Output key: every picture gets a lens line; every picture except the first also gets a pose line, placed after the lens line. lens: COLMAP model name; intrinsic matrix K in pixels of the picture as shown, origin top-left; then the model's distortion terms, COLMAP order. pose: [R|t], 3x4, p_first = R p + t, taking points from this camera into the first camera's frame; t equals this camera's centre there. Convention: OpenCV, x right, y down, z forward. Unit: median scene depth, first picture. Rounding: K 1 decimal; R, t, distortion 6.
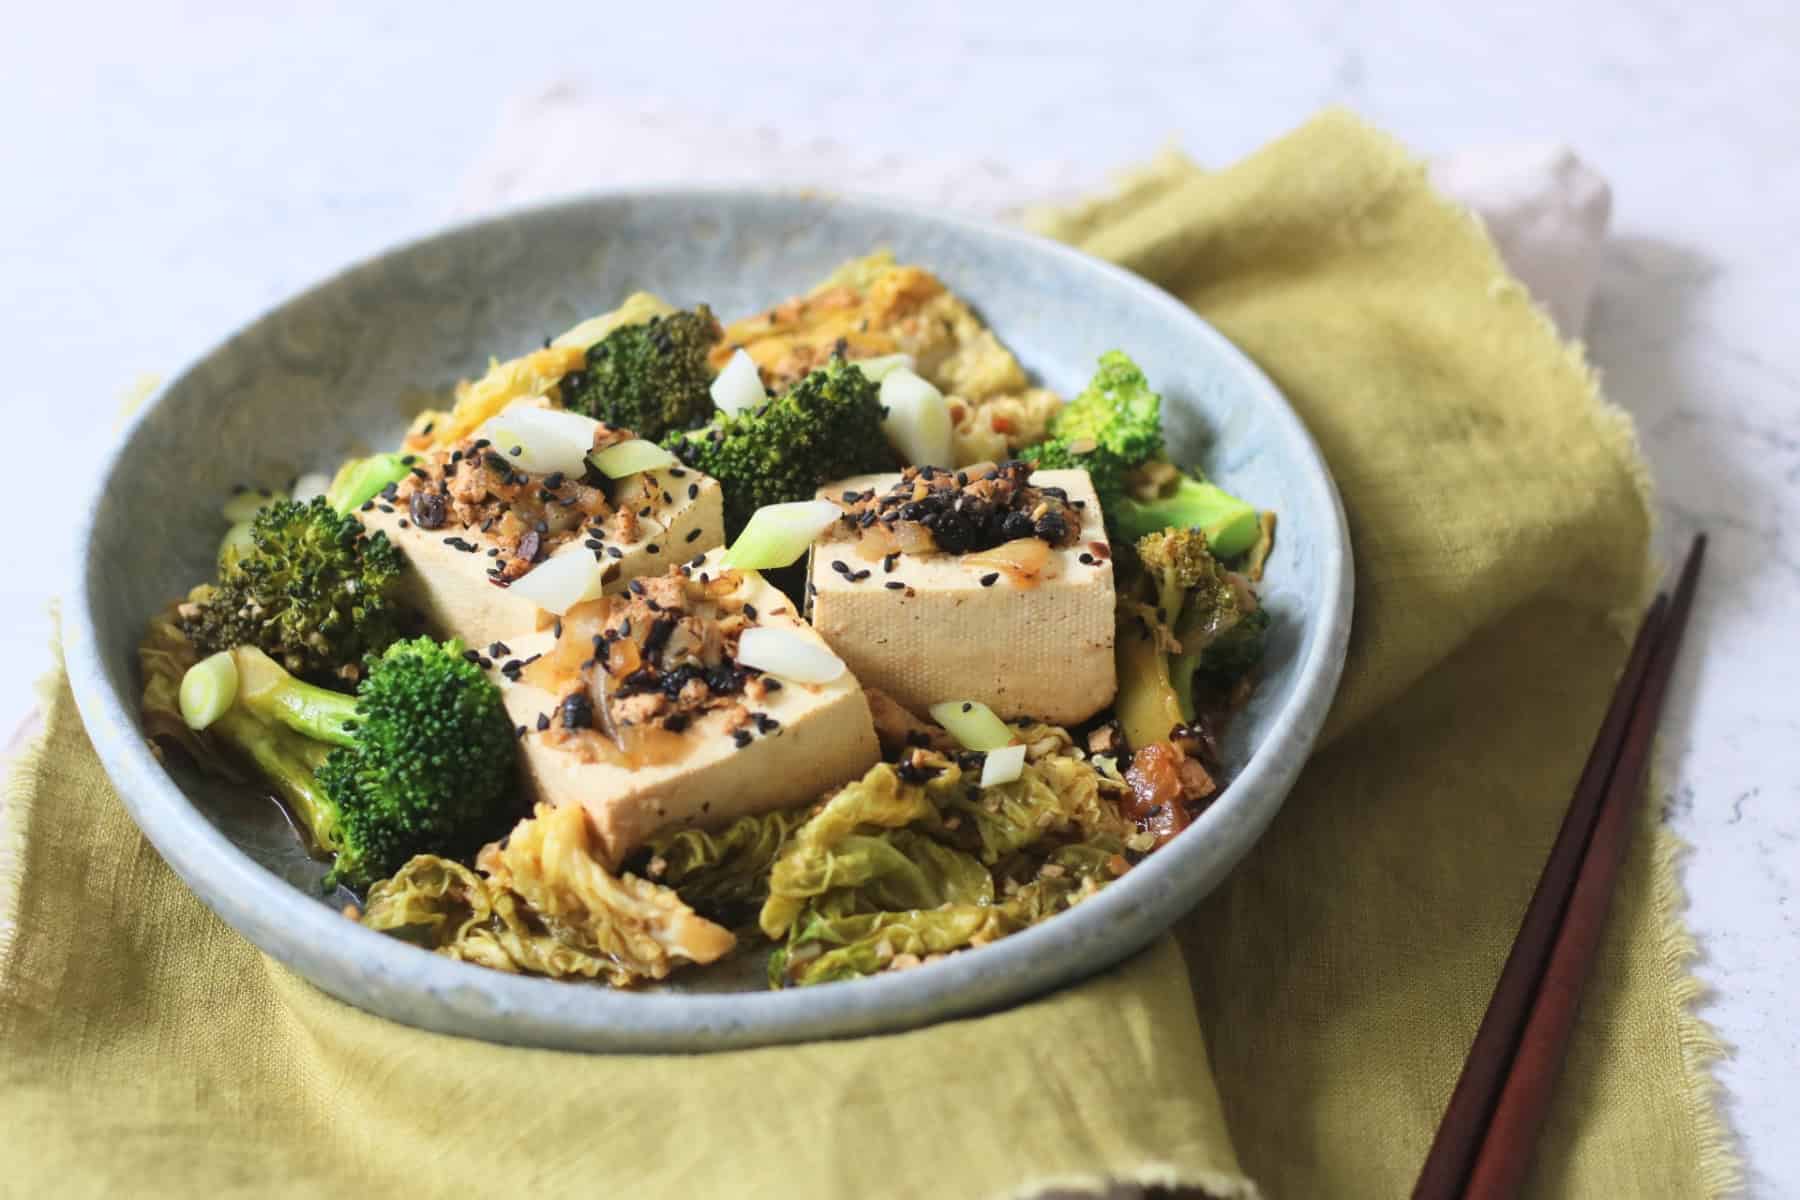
lens RADIAL K [[4479.5, 0, 900.0], [0, 4479.5, 600.0], [0, 0, 1]] dist [-0.096087, -0.166600]
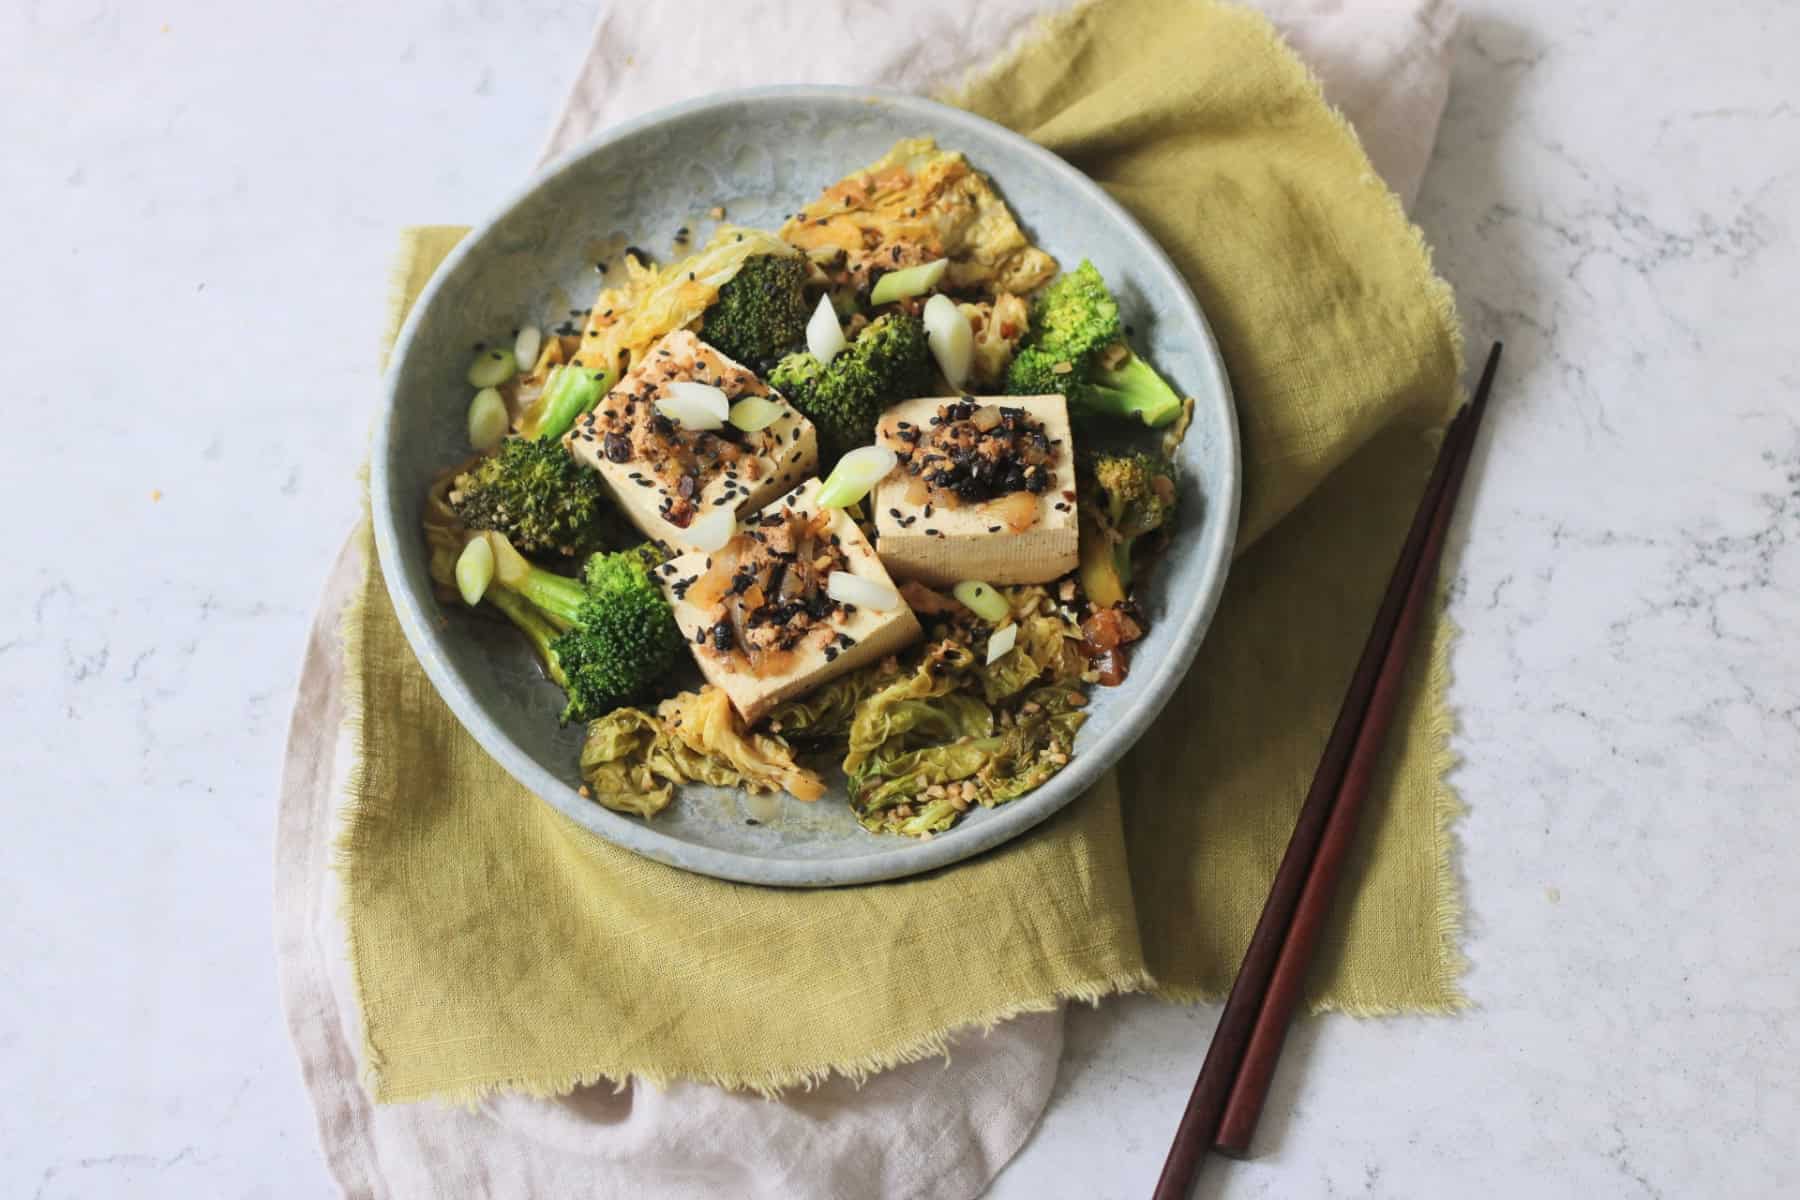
lens RADIAL K [[4479.5, 0, 900.0], [0, 4479.5, 600.0], [0, 0, 1]] dist [-0.096087, -0.166600]
pose [[0.999924, 0.011509, -0.004530, -0.004648], [-0.008044, 0.883304, 0.468732, -0.681531], [0.009396, -0.468660, 0.883329, -0.336544]]
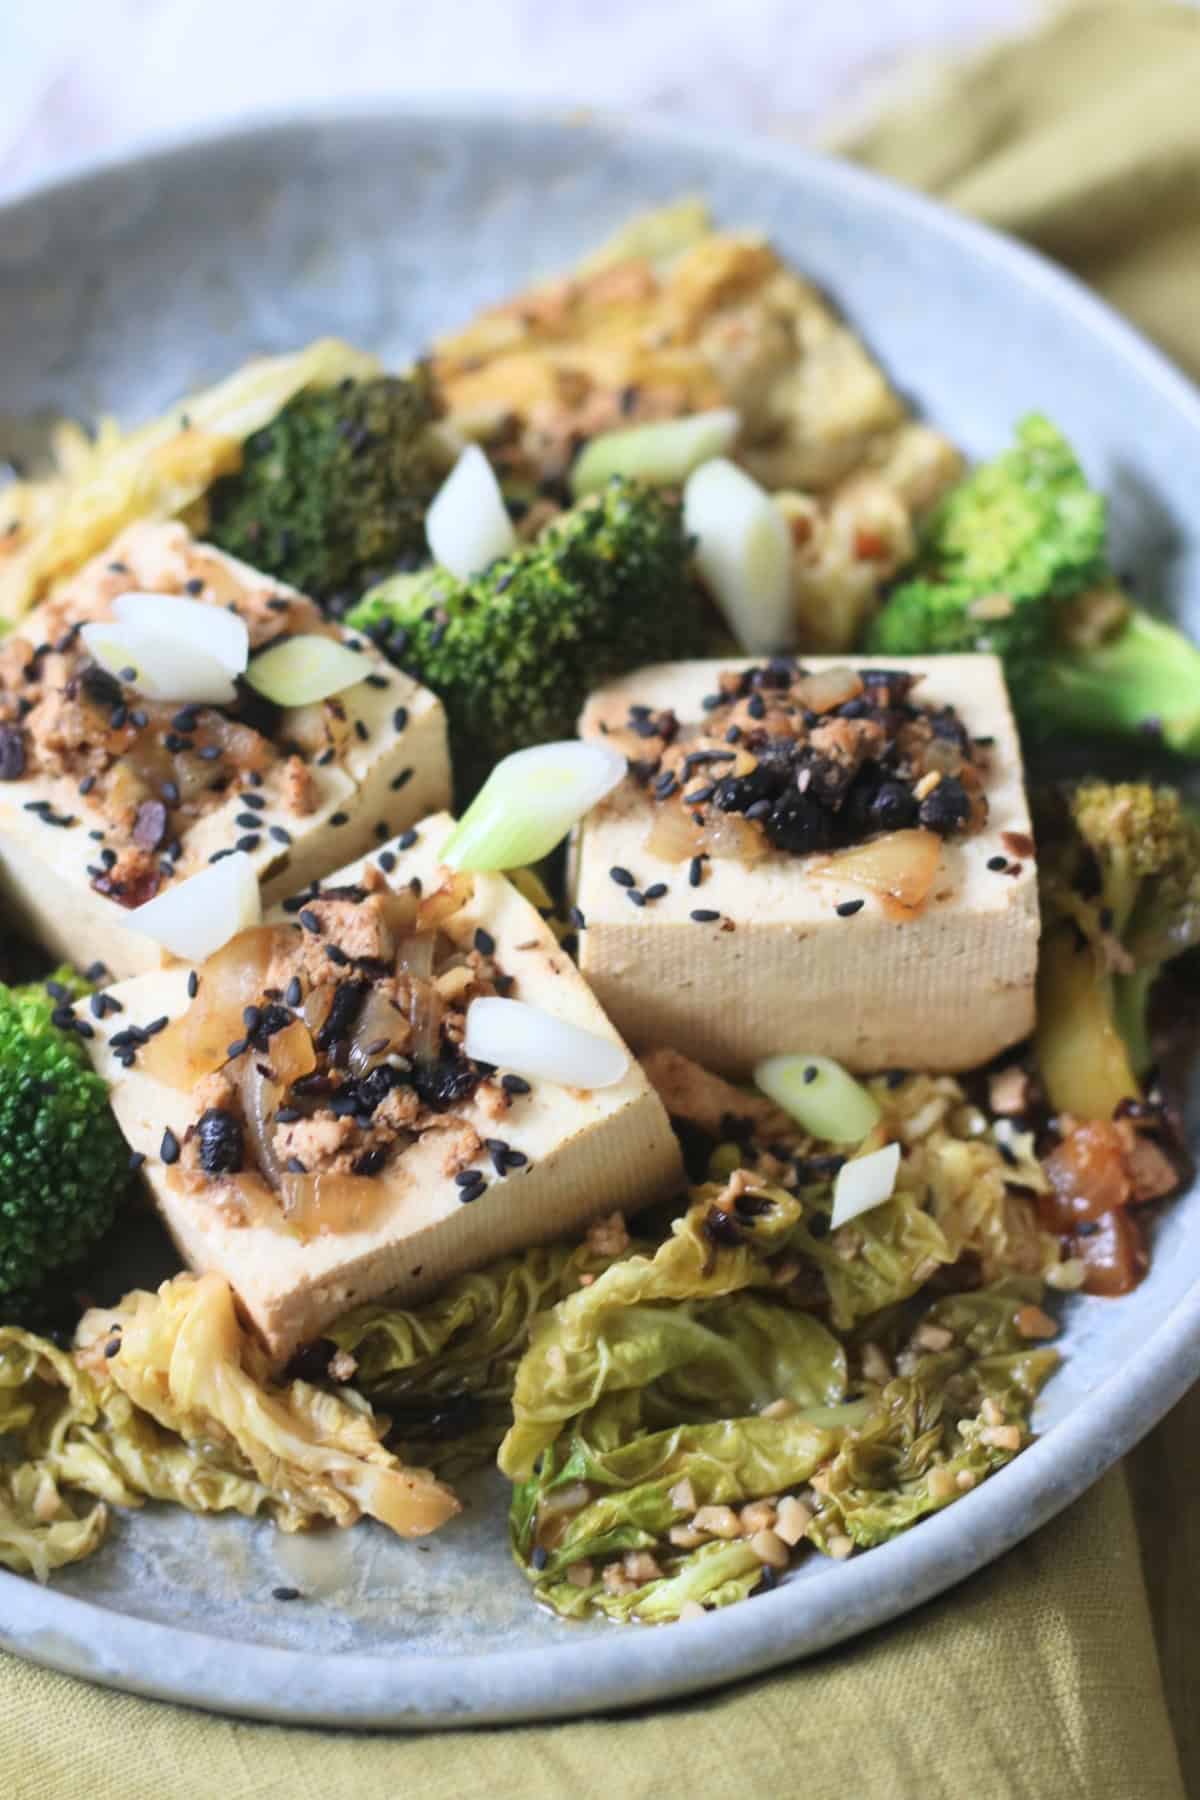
lens RADIAL K [[4625.7, 0, 600.0], [0, 4625.7, 900.0], [0, 0, 1]] dist [-0.086858, -0.915353]
pose [[0.999746, 0.011600, -0.019337, -0.003418], [-0.005719, 0.959941, 0.280145, -0.193225], [0.021812, -0.279963, 0.959763, 0.346530]]
